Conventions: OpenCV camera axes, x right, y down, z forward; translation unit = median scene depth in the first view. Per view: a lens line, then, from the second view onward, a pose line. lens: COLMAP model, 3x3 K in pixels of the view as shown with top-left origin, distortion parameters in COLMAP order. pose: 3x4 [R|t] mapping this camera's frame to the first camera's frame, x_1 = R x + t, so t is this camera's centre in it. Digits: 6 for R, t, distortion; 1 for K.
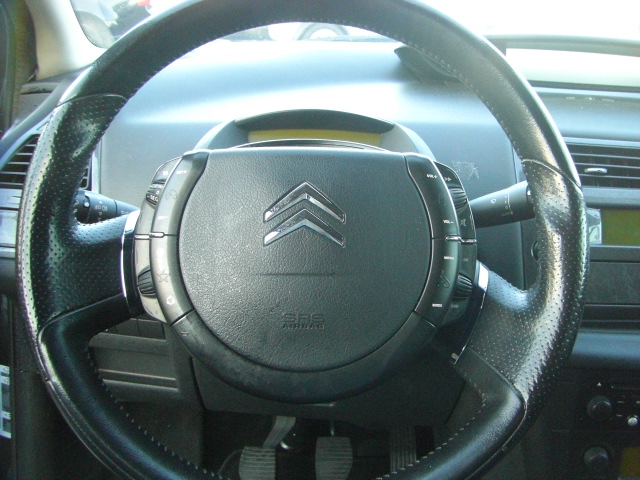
lens RADIAL K [[719.3, 0, 380.4], [0, 719.3, 242.5], [0, 0, 1]] dist [-0.181270, 0.098140]
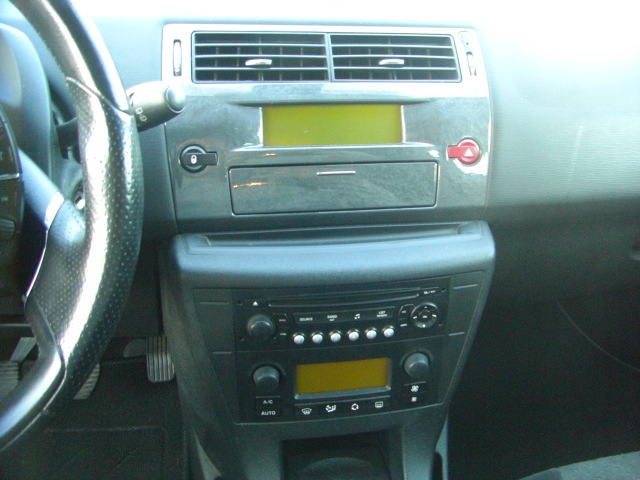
lens RADIAL K [[719.3, 0, 380.4], [0, 719.3, 242.5], [0, 0, 1]] dist [-0.181270, 0.098140]
pose [[0.987051, -0.062453, 0.147748, 0.447064], [0.032083, 0.979345, 0.199635, -0.077070], [-0.157164, -0.192310, 0.968667, 0.103209]]
